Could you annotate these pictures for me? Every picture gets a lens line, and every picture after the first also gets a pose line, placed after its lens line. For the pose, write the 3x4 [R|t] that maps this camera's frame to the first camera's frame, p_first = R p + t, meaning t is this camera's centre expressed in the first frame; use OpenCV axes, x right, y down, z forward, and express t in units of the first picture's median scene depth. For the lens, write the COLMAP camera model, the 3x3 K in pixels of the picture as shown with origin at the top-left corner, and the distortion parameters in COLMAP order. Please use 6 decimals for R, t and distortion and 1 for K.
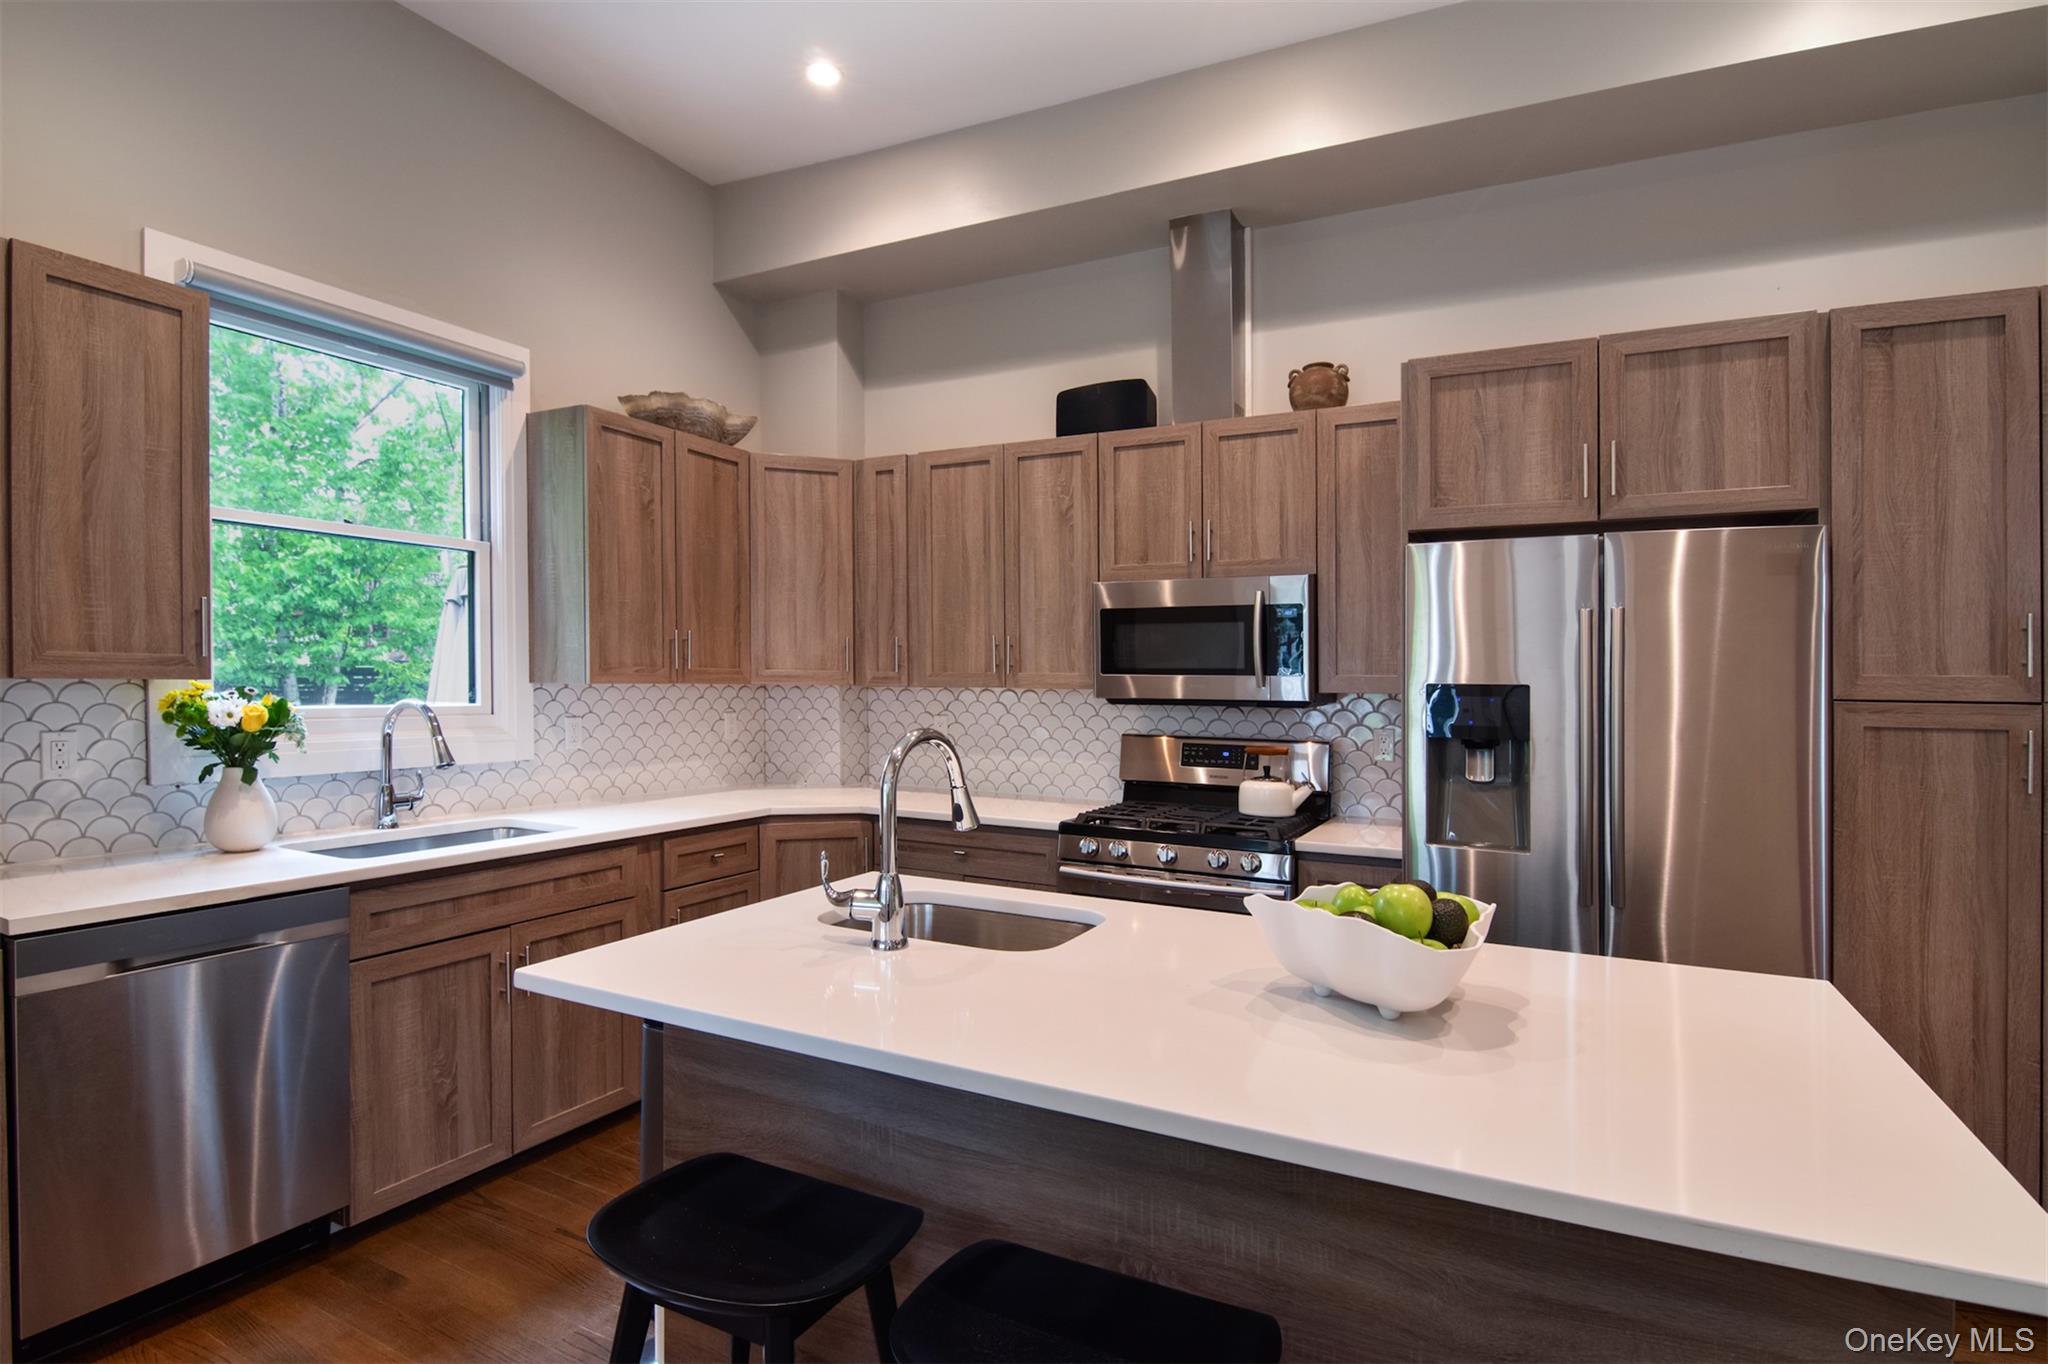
lens RADIAL K [[1008.9, 0, 1038.2], [0, 1008.9, 699.3], [0, 0, 1]] dist [-0.005642, -0.004218]
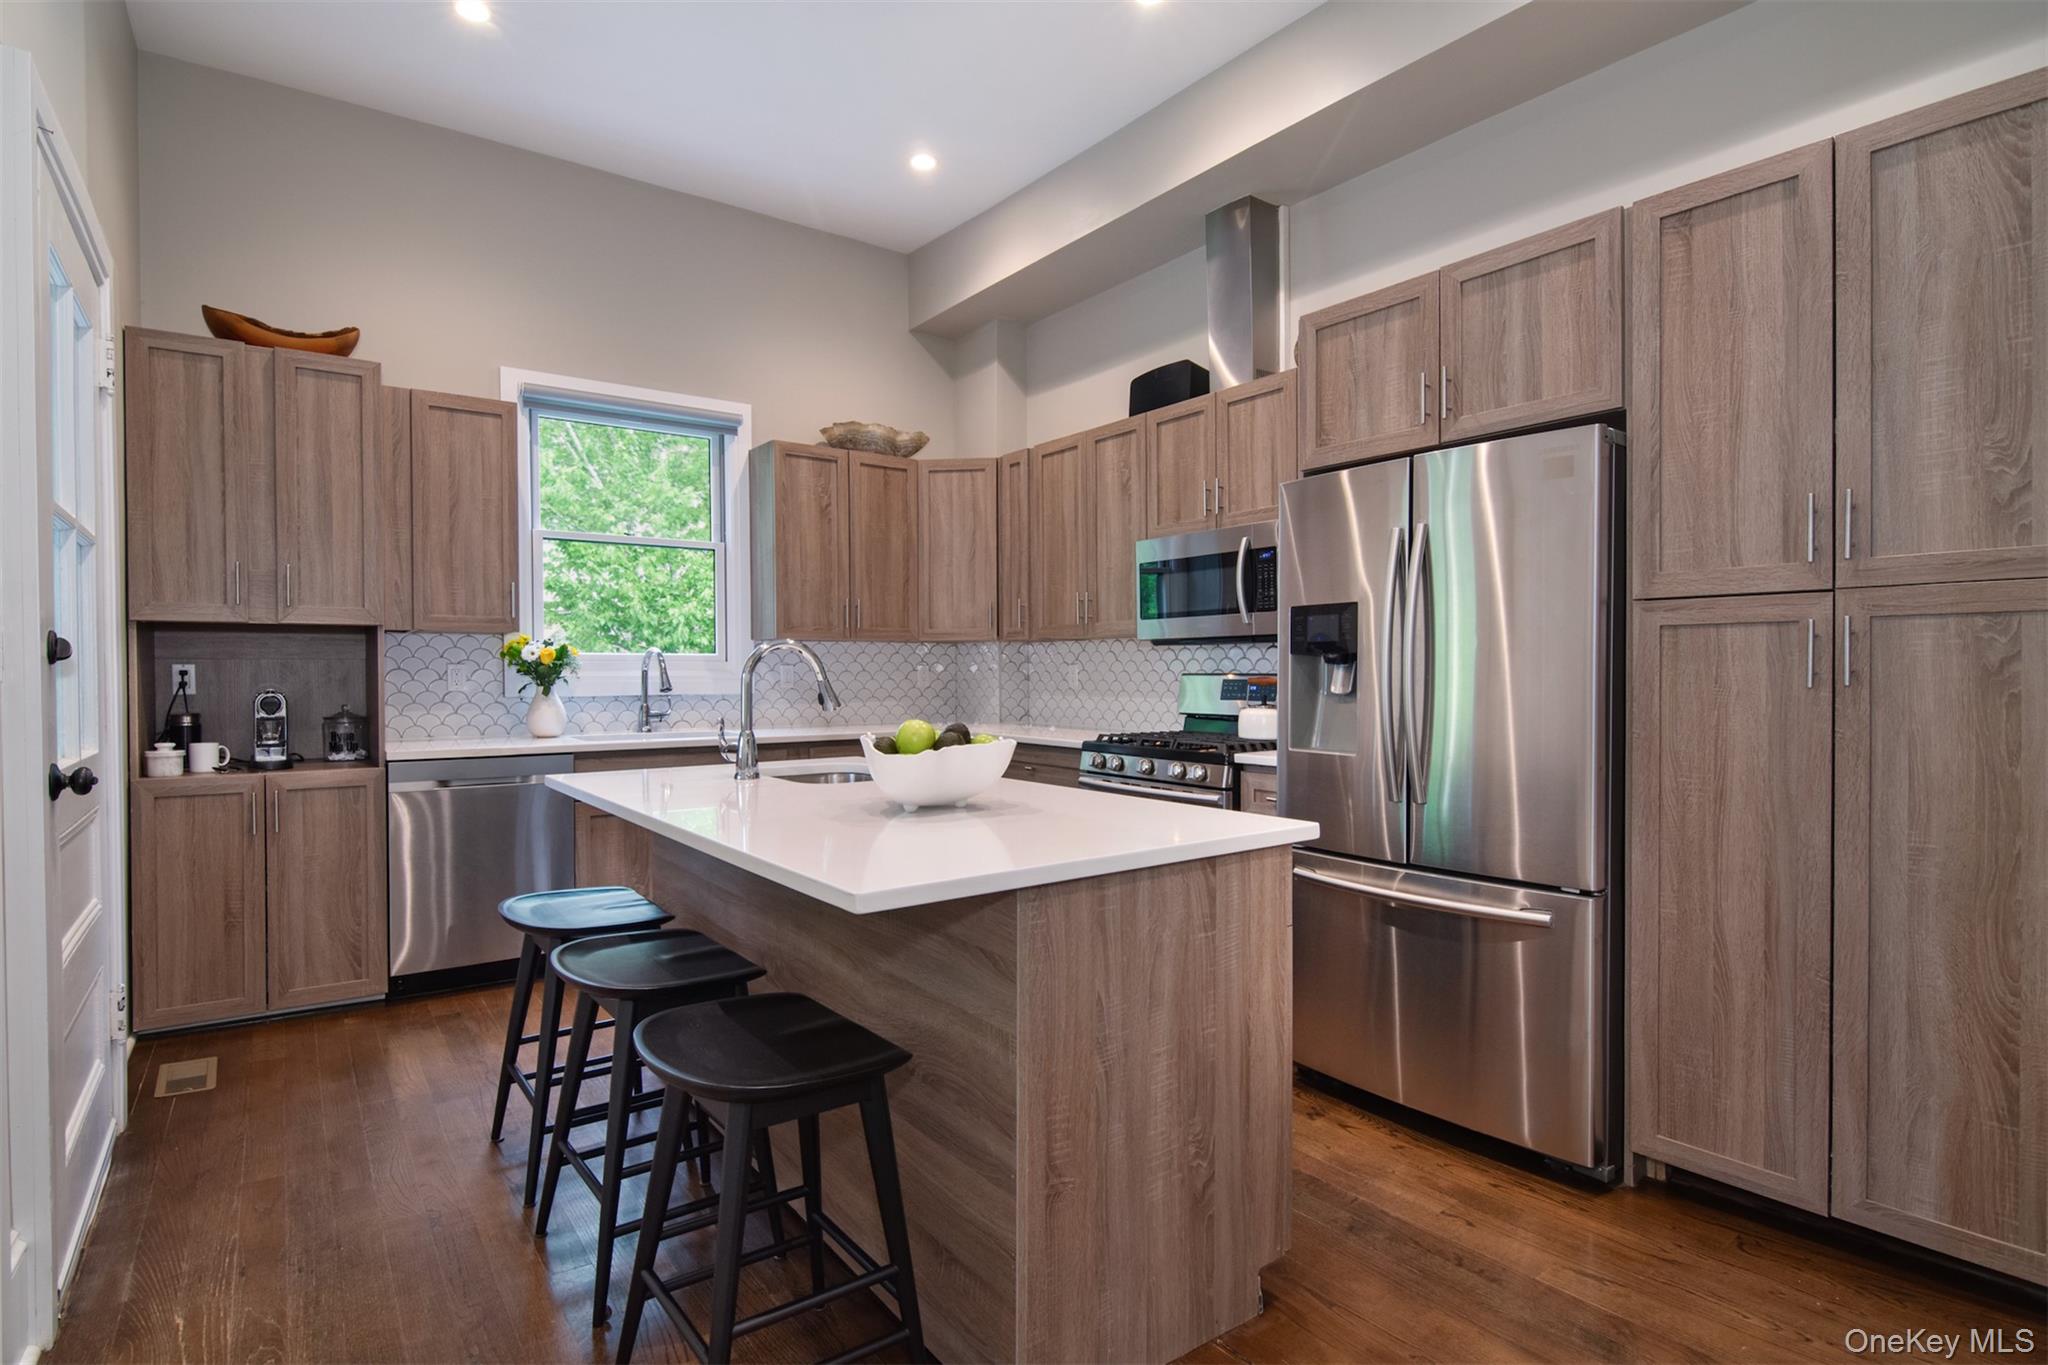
lens RADIAL K [[1008.9, 0, 1073.7], [0, 1008.9, 699.0], [0, 0, 1]] dist [-0.005642, -0.004218]
pose [[0.903985, -0.004480, -0.427540, 0.595784], [0.007110, 0.999964, 0.004555, 0.074058], [0.427505, -0.007158, 0.903985, -0.106514]]
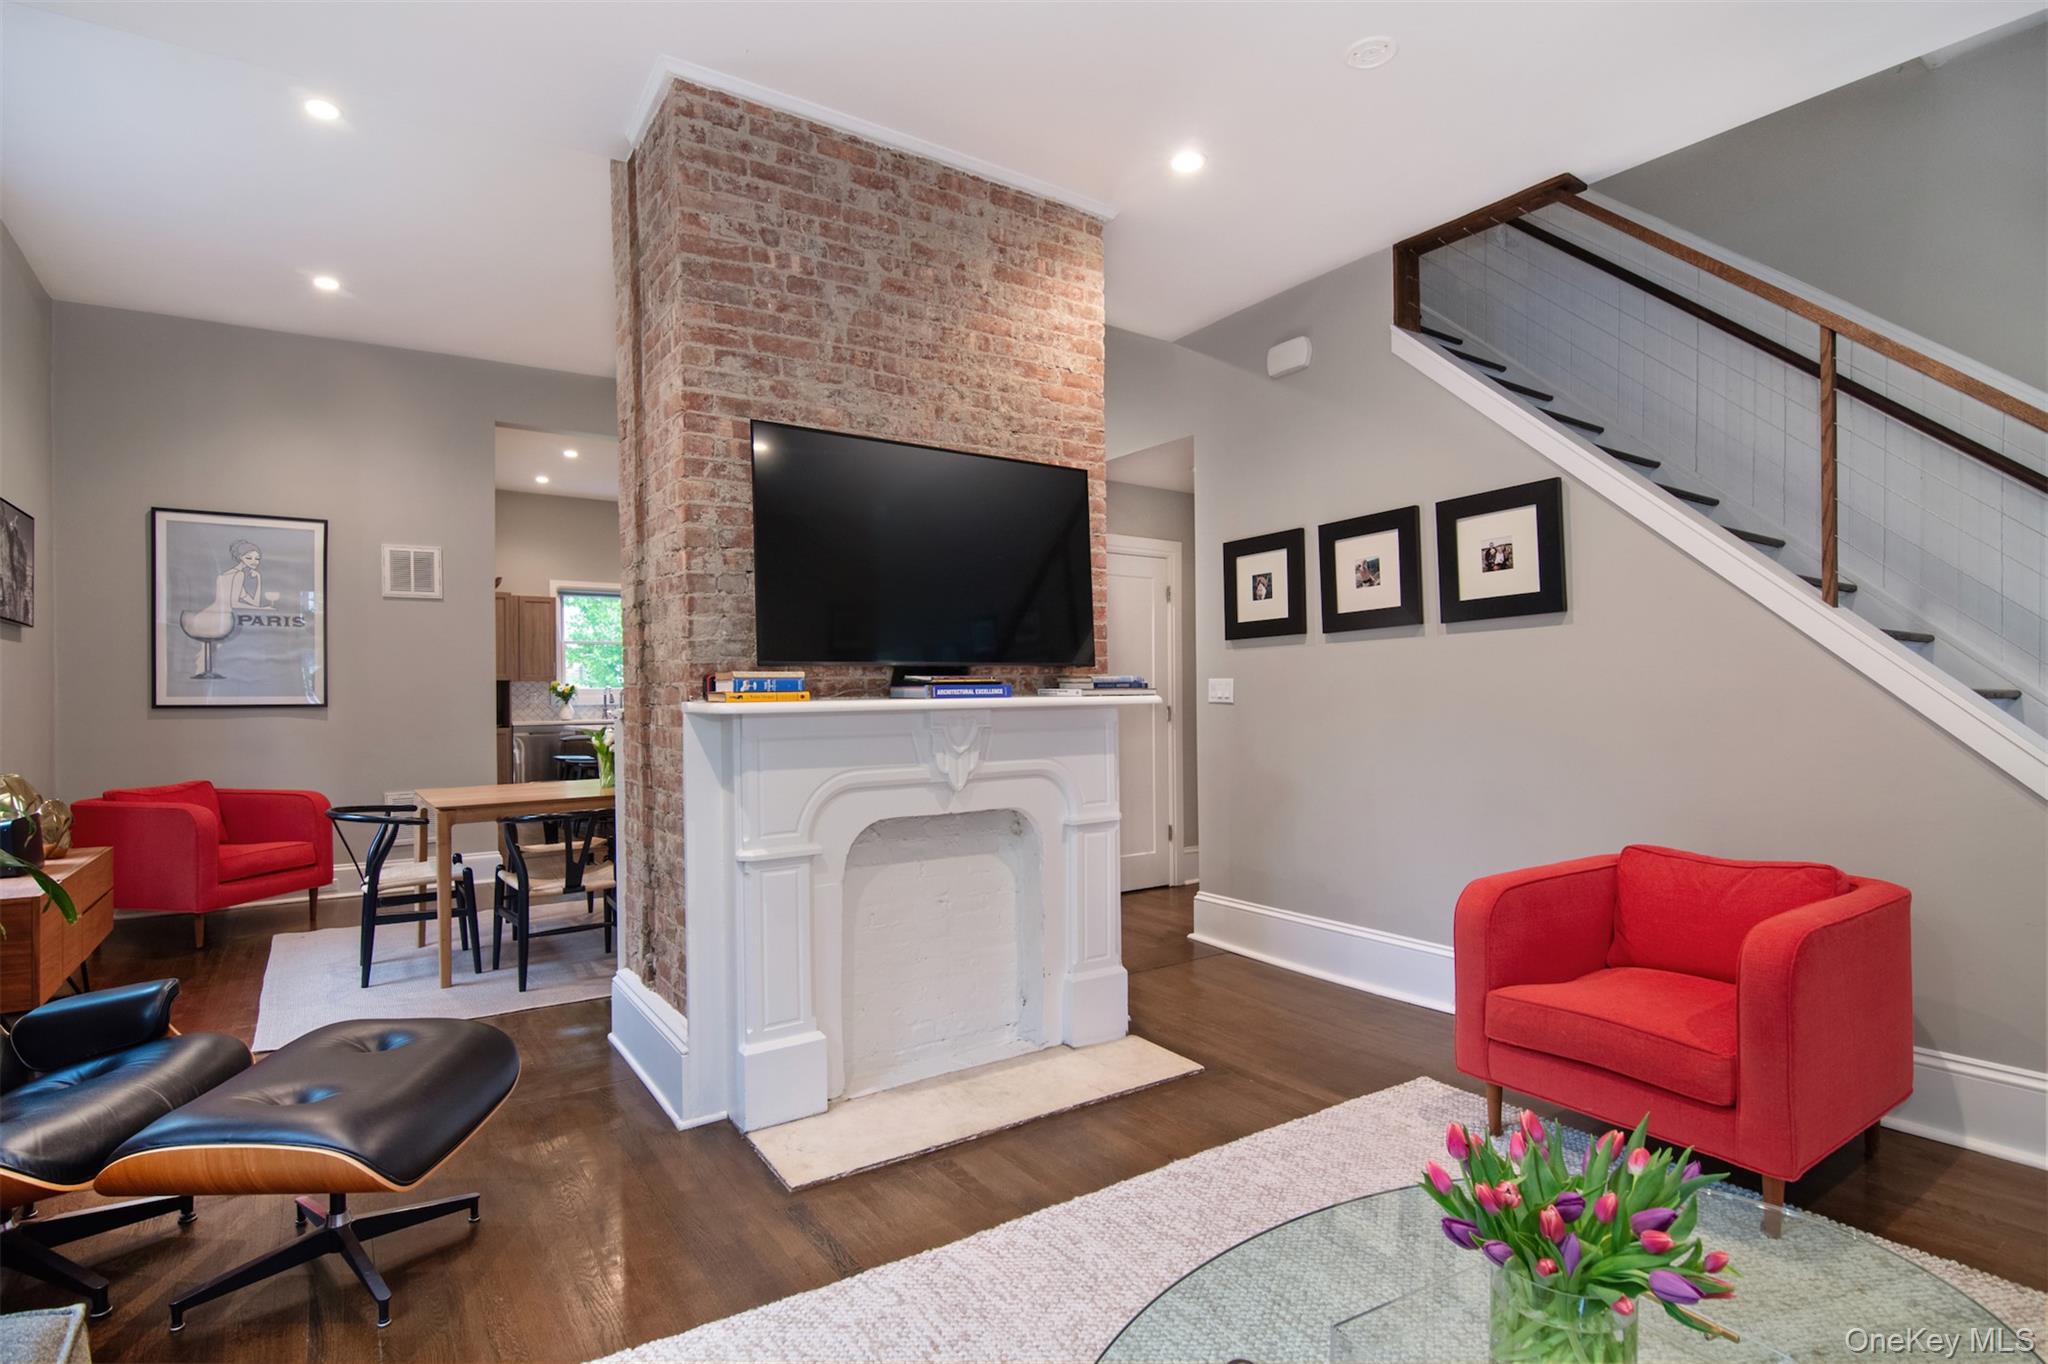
lens RADIAL K [[1008.9, 0, 1060.1], [0, 1008.9, 698.3], [0, 0, 1]] dist [-0.005642, -0.004218]
pose [[0.886673, -0.019069, -0.462003, 2.695322], [0.012551, 0.999774, -0.017177, 0.135124], [0.462226, 0.009432, 0.886712, -1.628336]]
